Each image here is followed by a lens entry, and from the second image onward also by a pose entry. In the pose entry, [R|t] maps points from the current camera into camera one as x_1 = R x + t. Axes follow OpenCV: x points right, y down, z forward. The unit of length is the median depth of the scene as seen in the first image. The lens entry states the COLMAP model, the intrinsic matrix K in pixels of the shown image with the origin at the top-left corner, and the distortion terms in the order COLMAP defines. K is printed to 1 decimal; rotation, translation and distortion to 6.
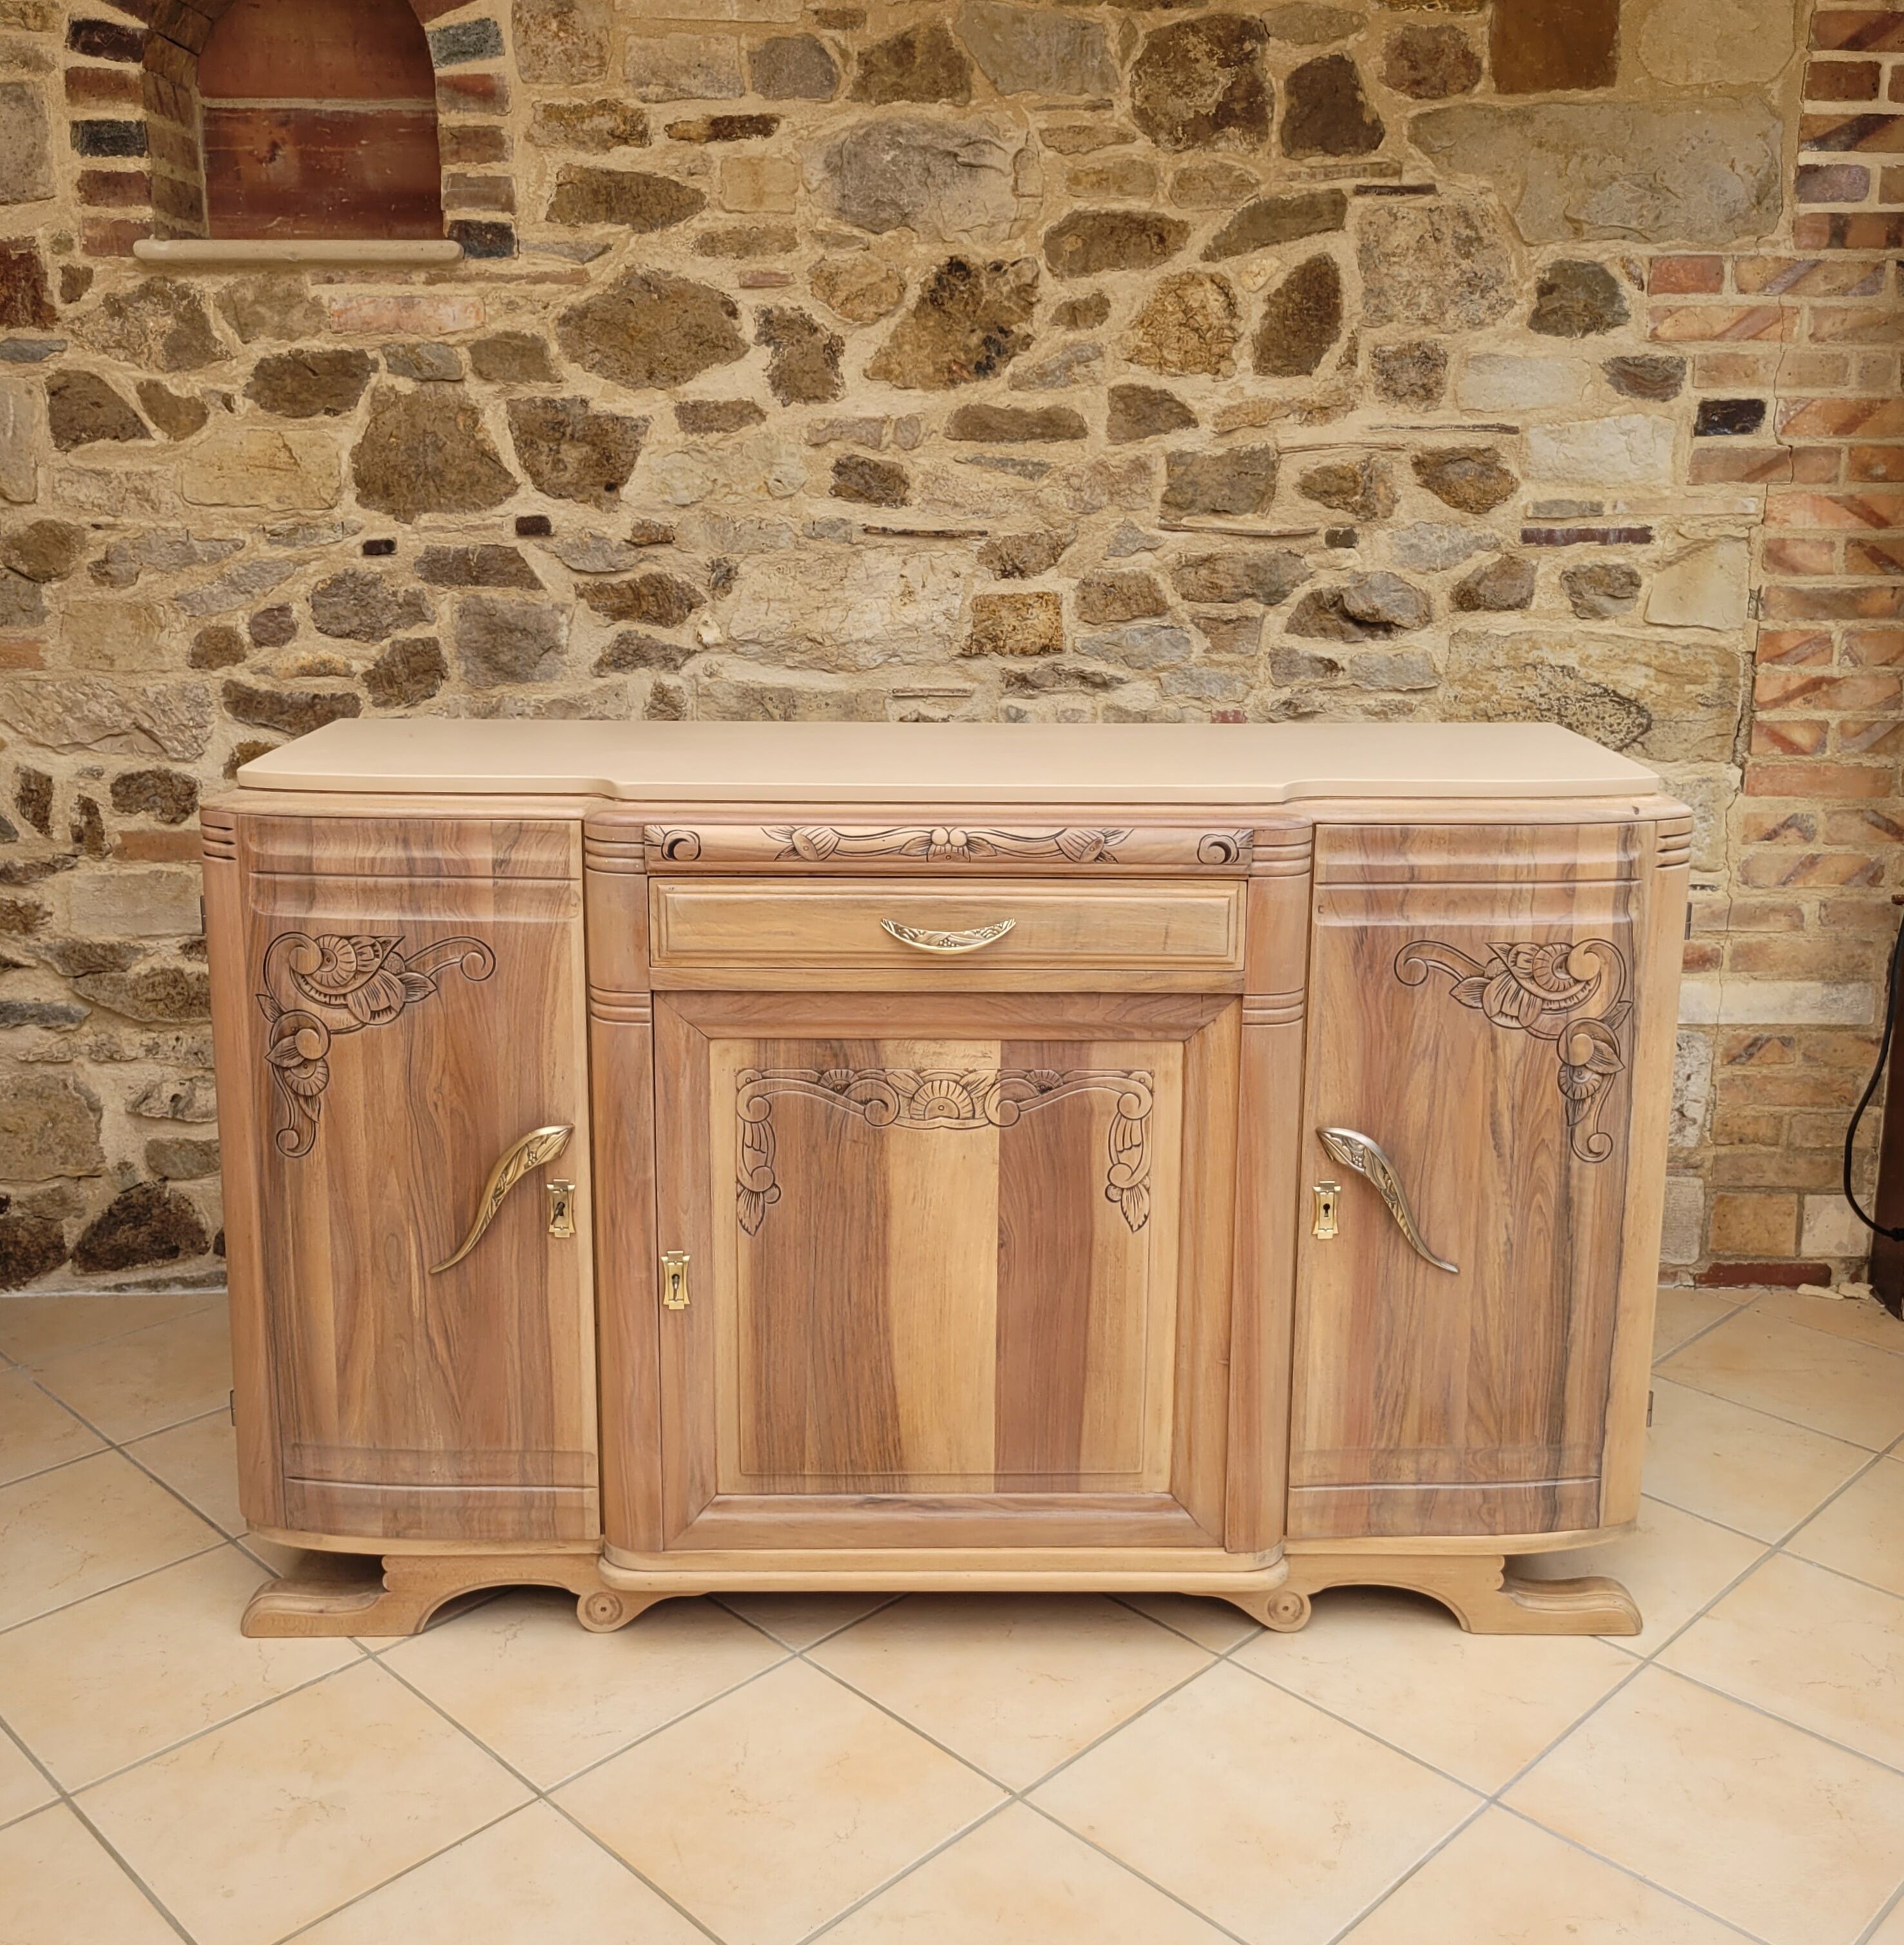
lens RADIAL K [[2017.0, 0, 949.5], [0, 2017.0, 832.8], [0, 0, 1]] dist [0.041839, -0.031729]
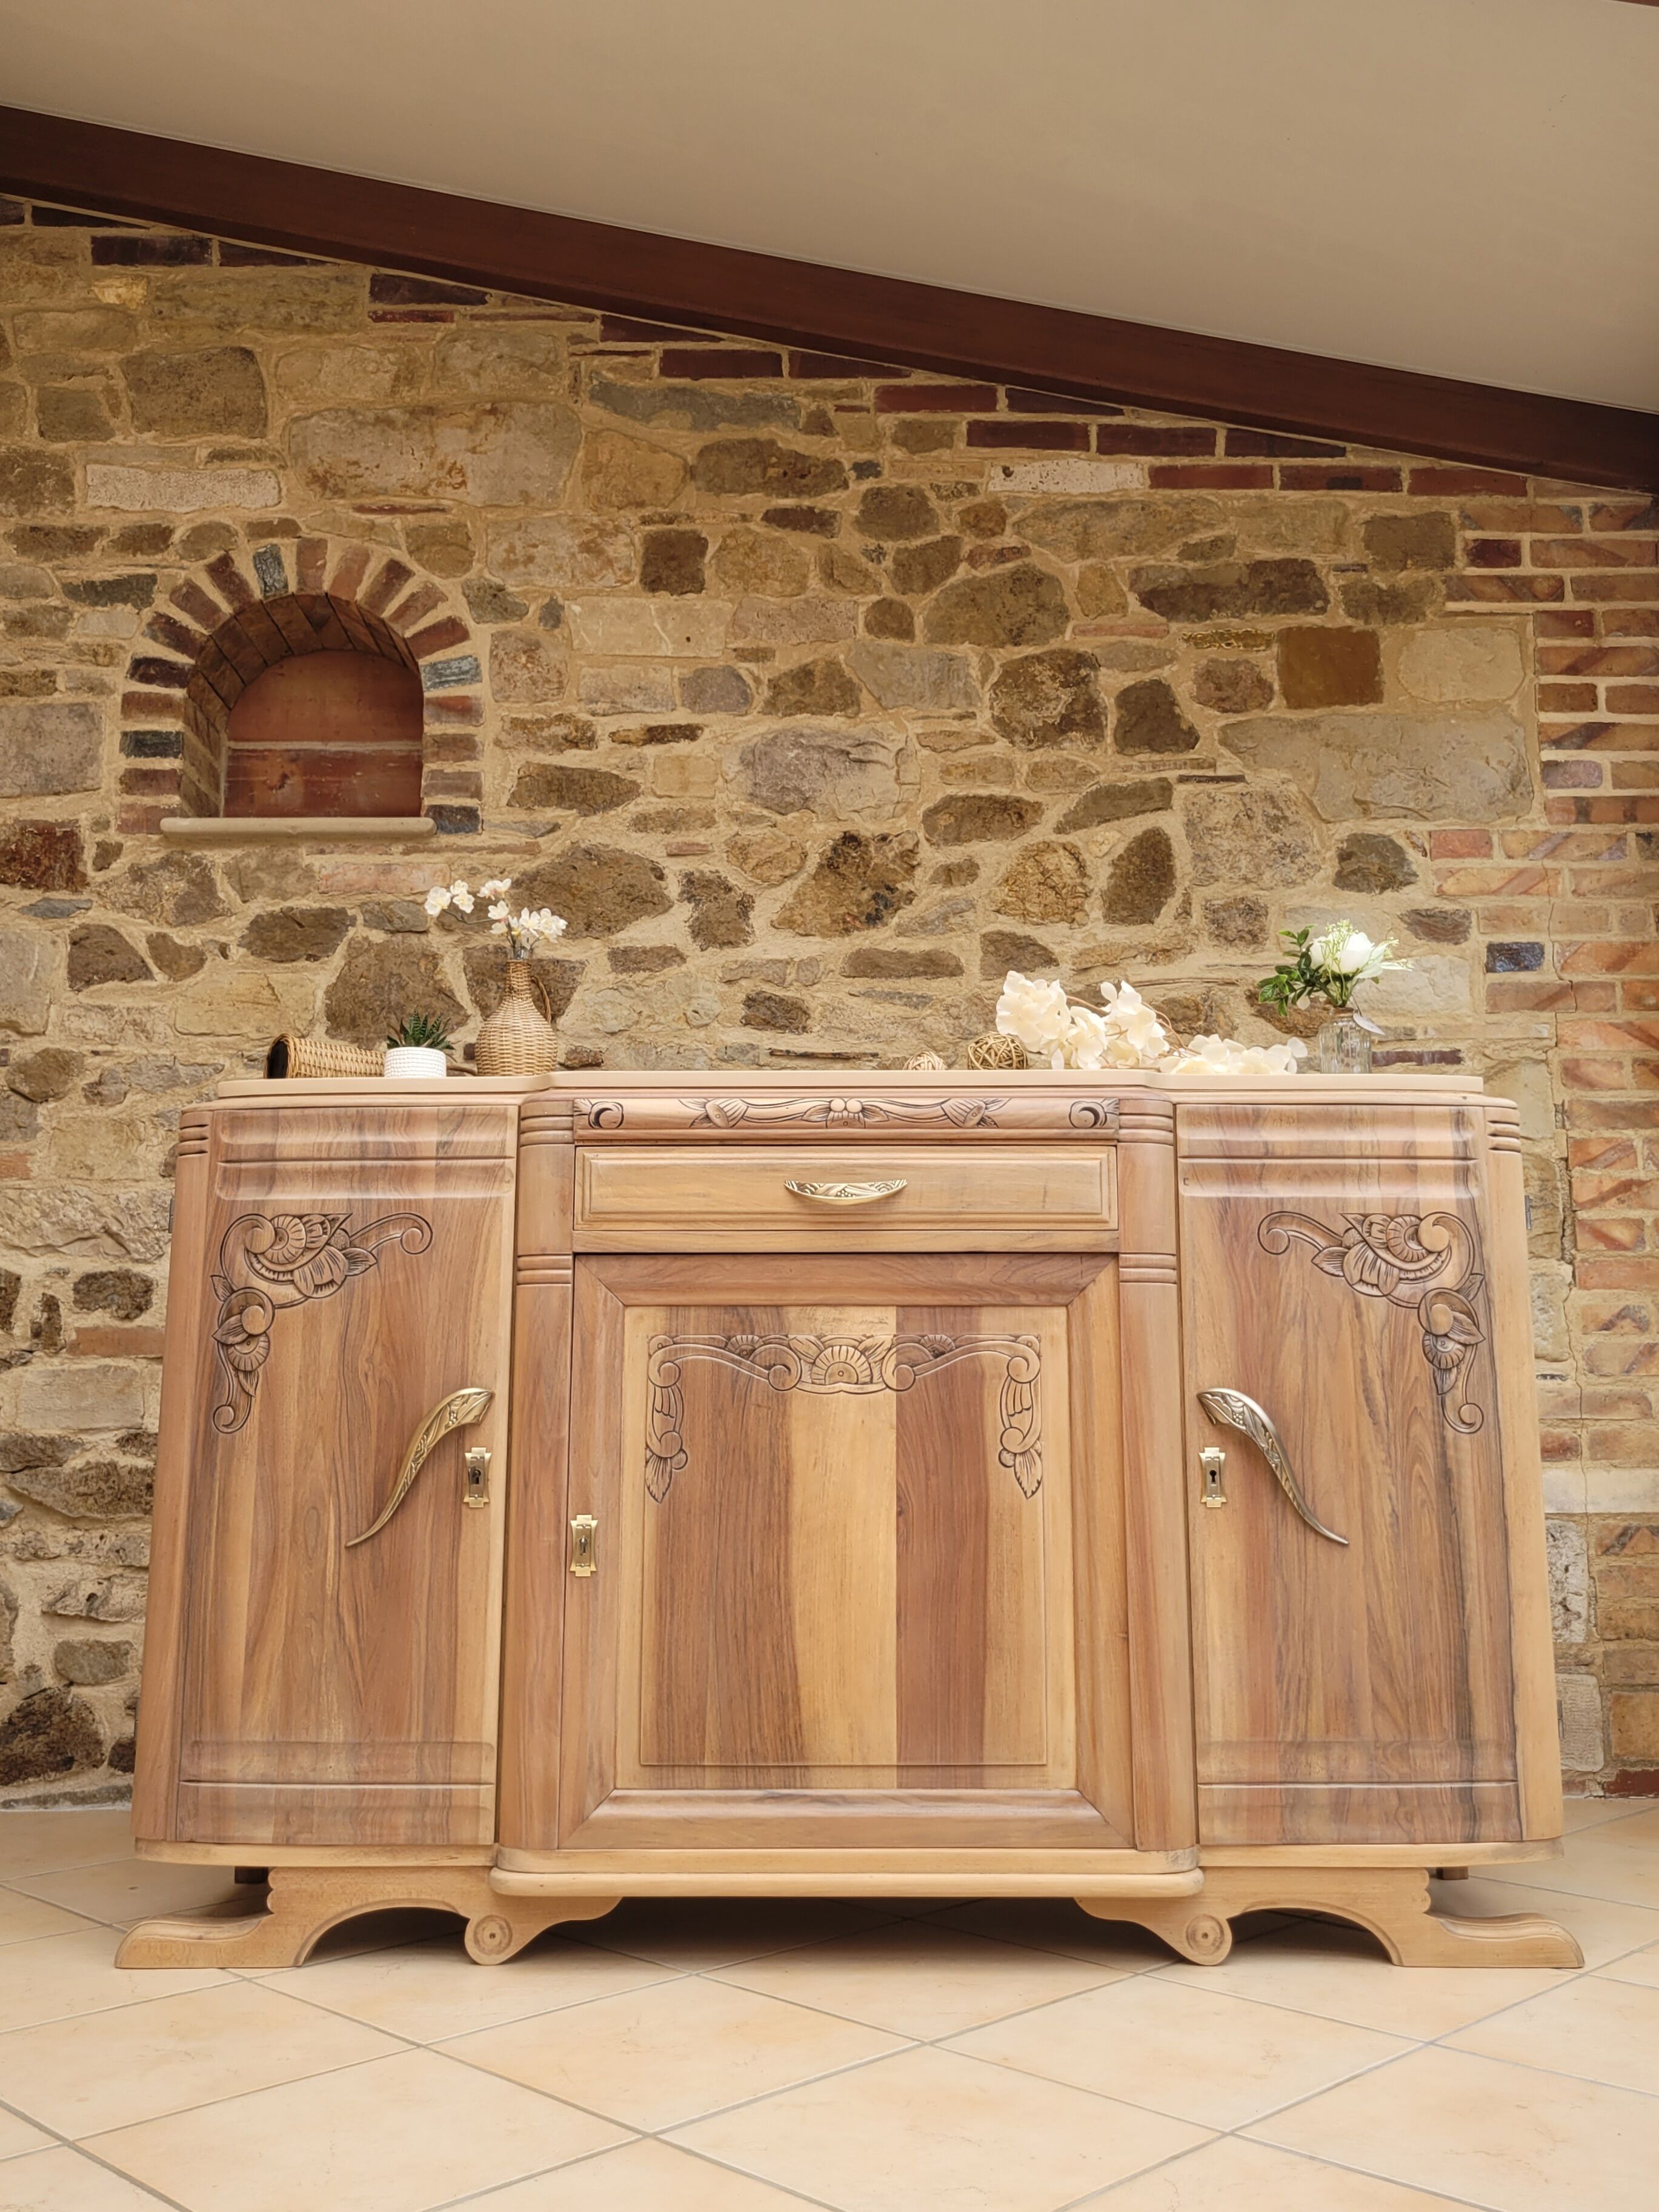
lens RADIAL K [[1903.7, 0, 854.2], [0, 1903.7, 1100.6], [0, 0, 1]] dist [0.034318, -0.016608]
pose [[0.999956, -0.007235, 0.006015, -0.001574], [0.008916, 0.932891, -0.360049, 0.265999], [-0.003007, 0.360087, 0.932914, 0.008624]]
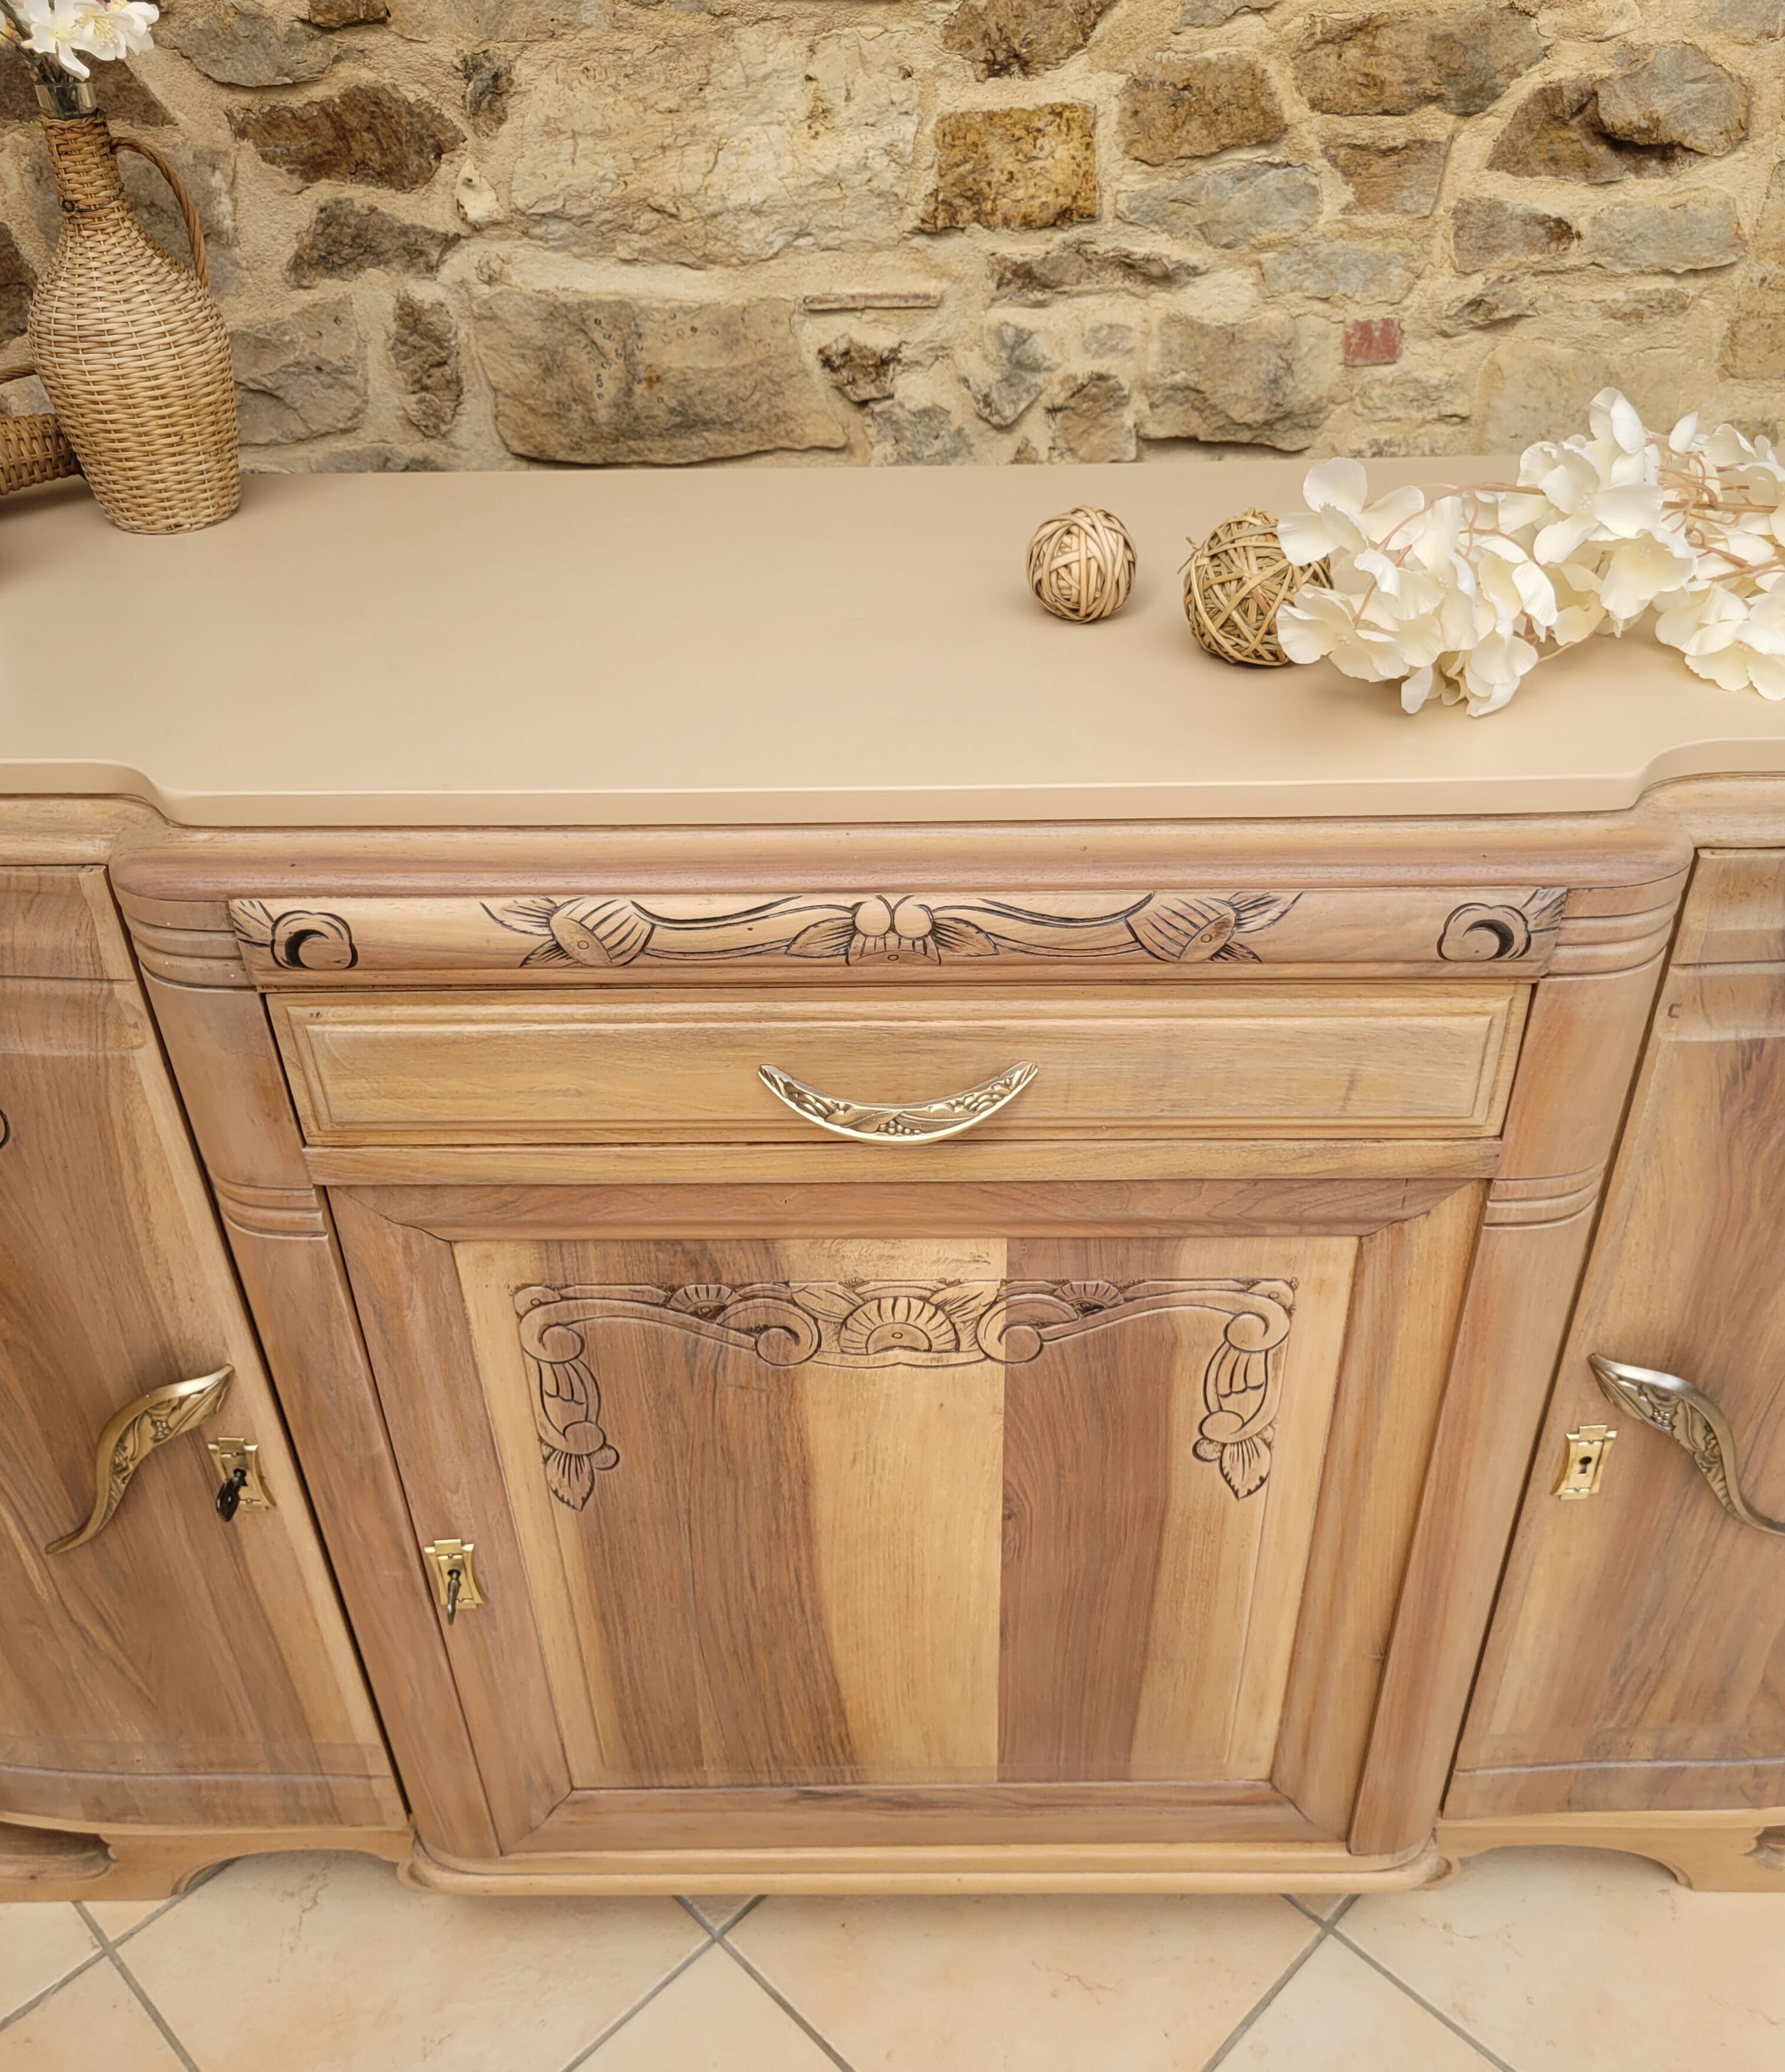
lens RADIAL K [[1865.5, 0, 918.7], [0, 1865.5, 1116.3], [0, 0, 1]] dist [0.035603, -0.035510]
pose [[0.999673, -0.022688, -0.011767, 0.006442], [0.025551, 0.897651, 0.439965, -0.099687], [0.000581, -0.440122, 0.897938, 0.418600]]
